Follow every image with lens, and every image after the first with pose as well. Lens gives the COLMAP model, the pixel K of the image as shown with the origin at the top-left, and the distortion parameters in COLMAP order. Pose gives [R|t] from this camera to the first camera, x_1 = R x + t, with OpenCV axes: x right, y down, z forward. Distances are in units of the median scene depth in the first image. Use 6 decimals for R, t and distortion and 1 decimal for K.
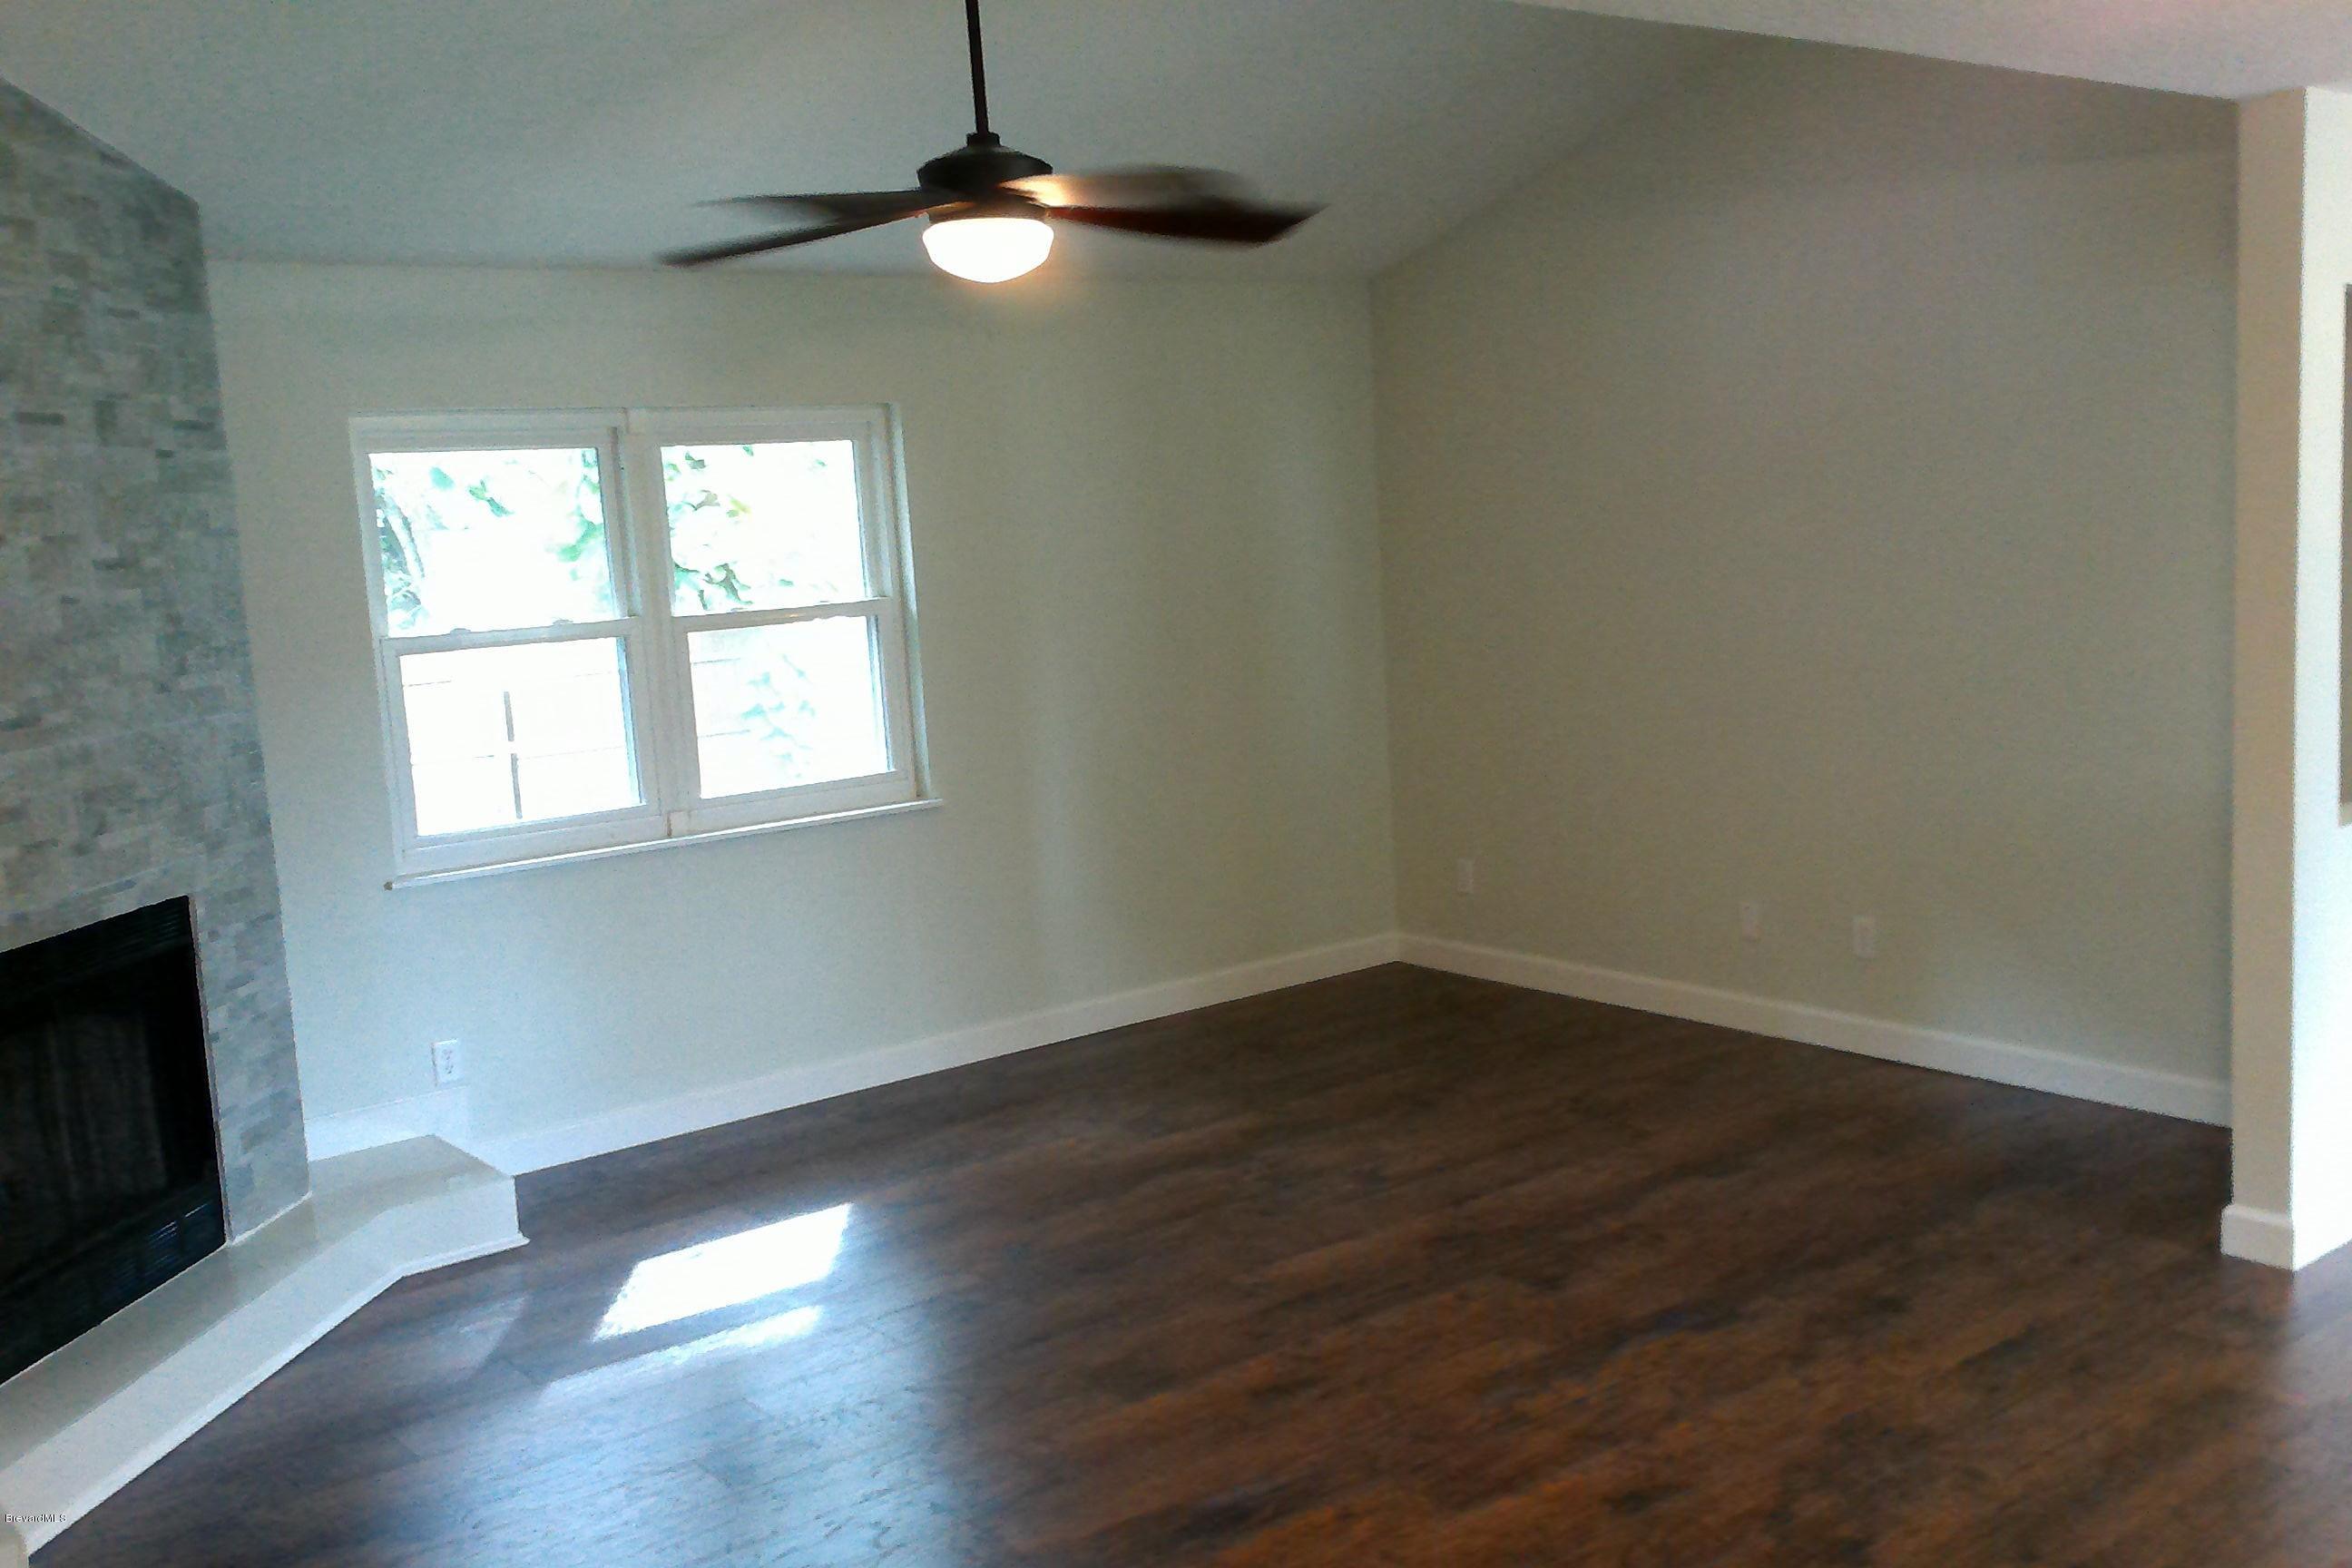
lens RADIAL K [[2216.3, 0, 1177.1], [0, 2216.3, 810.1], [0, 0, 1]] dist [0.128797, -0.301737]
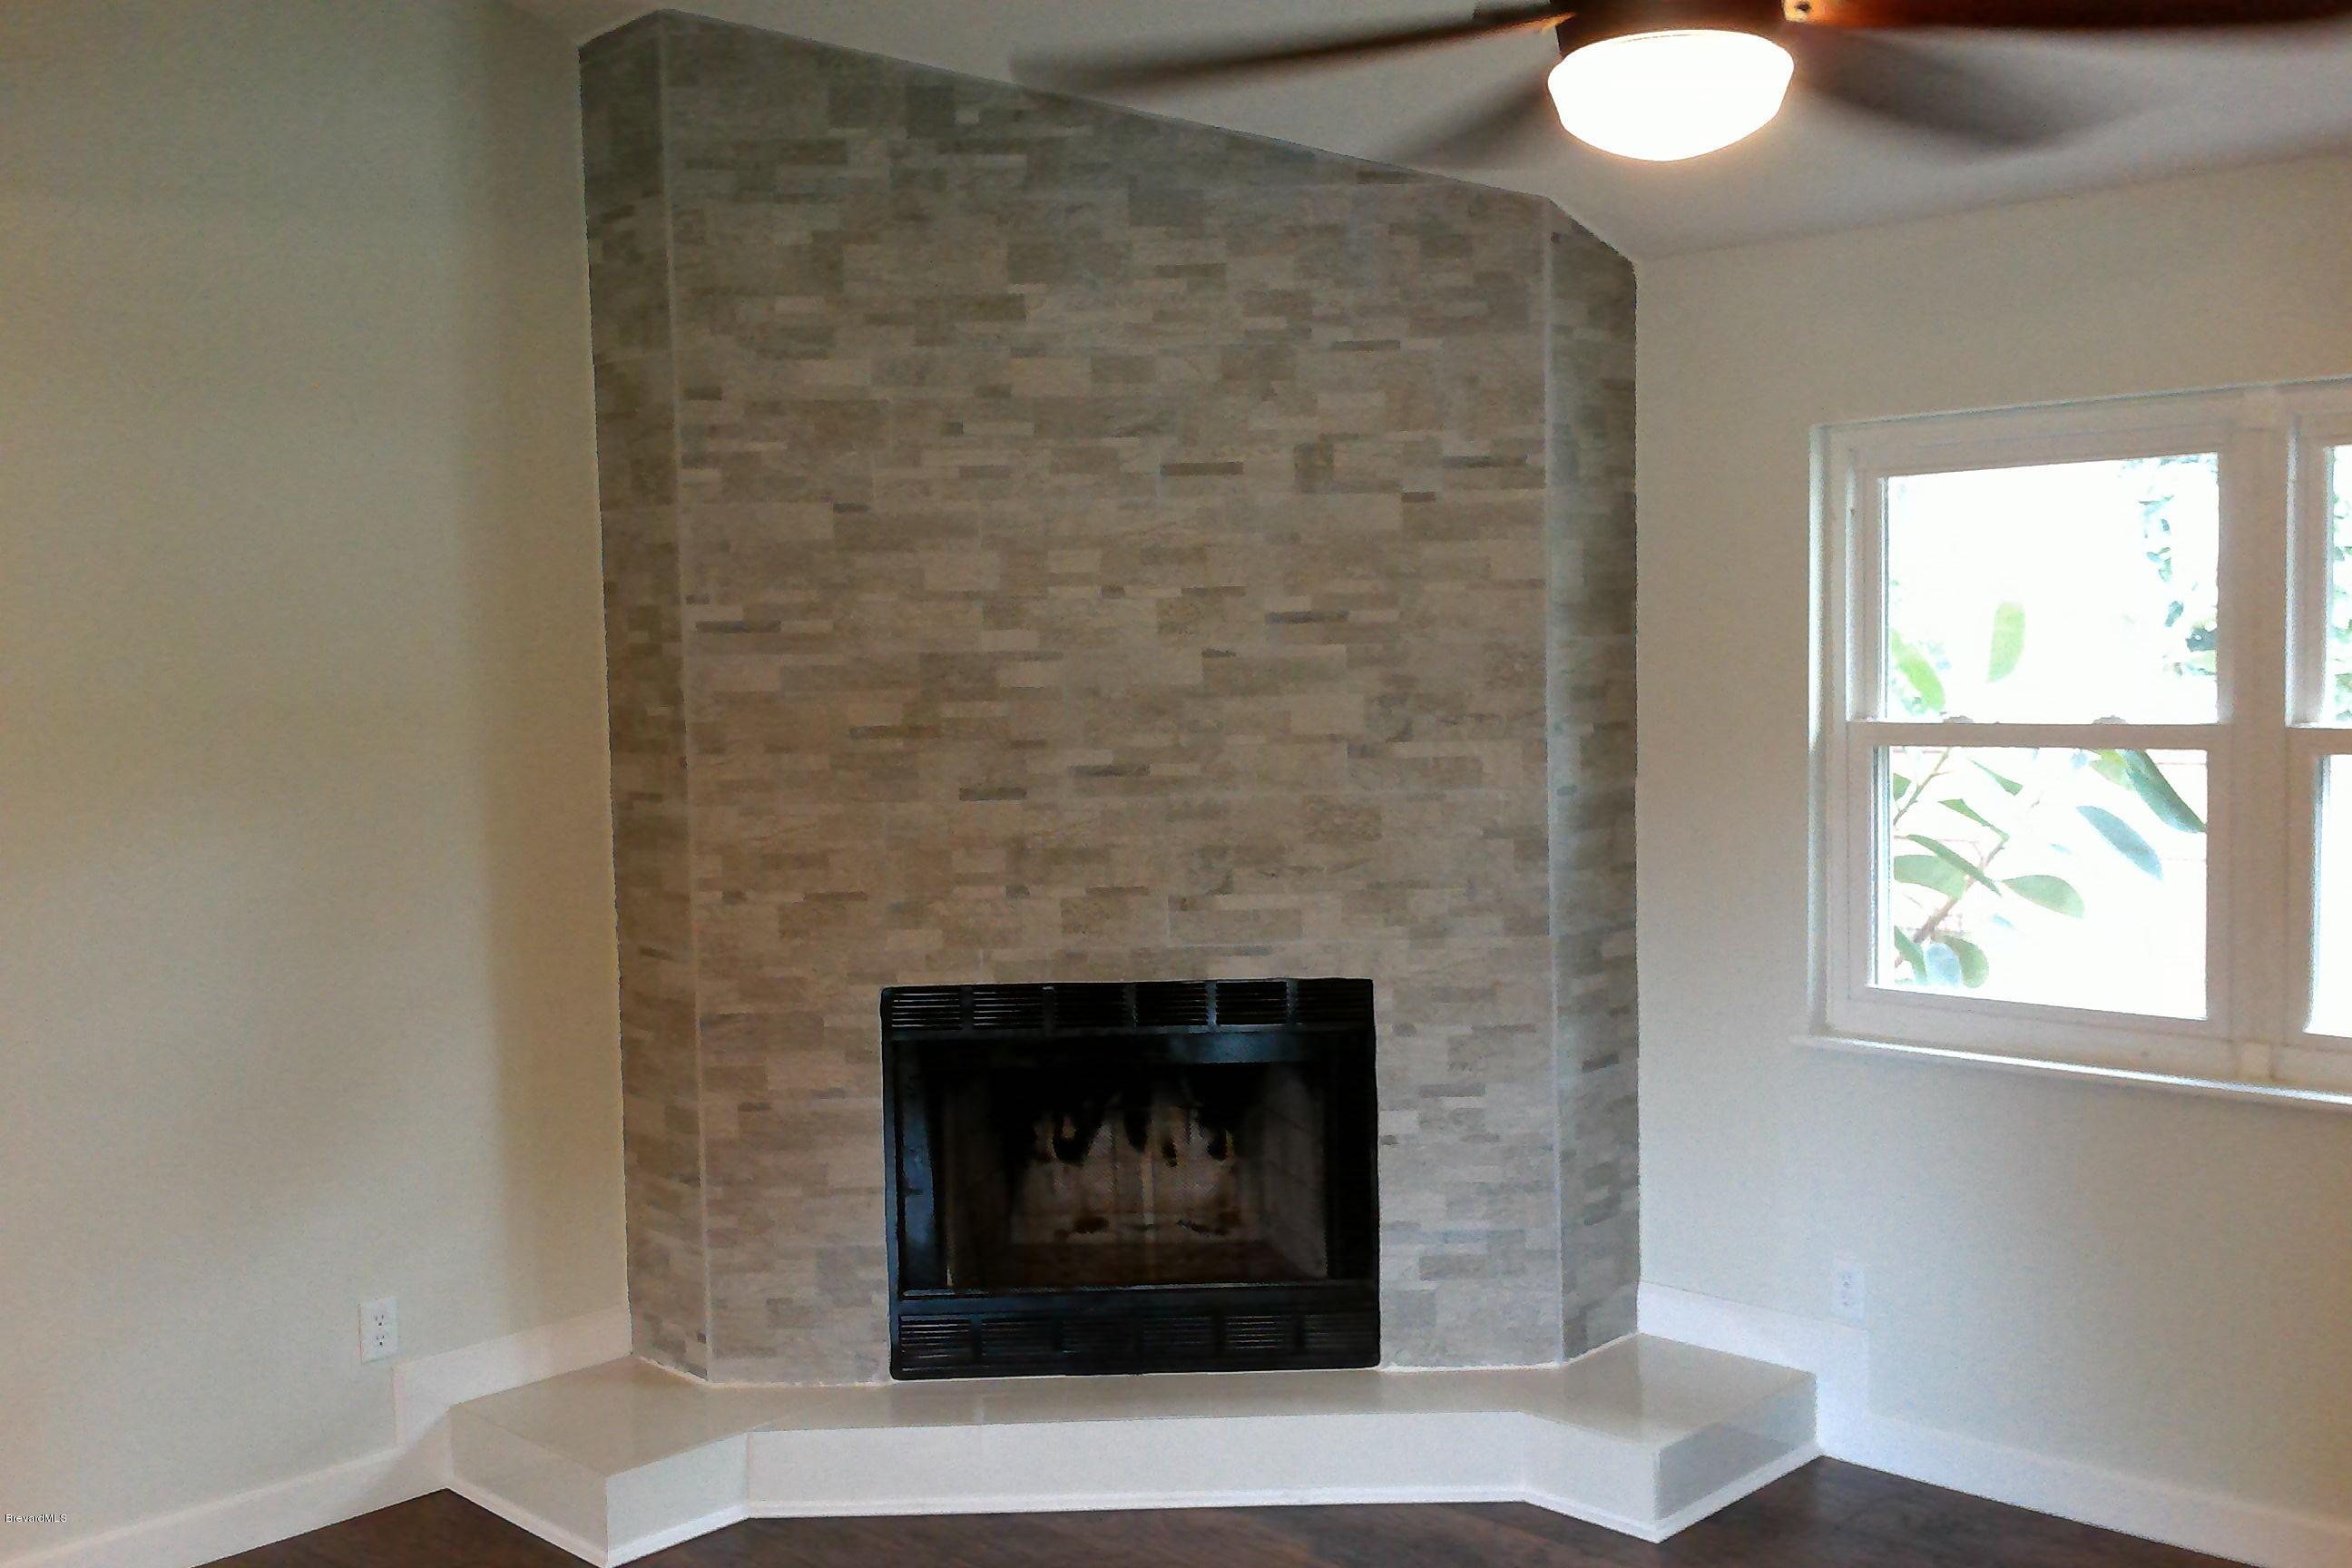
lens RADIAL K [[2216.3, 0, 1177.1], [0, 2216.3, 810.1], [0, 0, 1]] dist [0.128797, -0.301737]
pose [[0.118232, 0.133088, -0.984027, 0.448646], [-0.119304, 0.985703, 0.118980, -0.133153], [0.985793, 0.103331, 0.132420, 0.822925]]
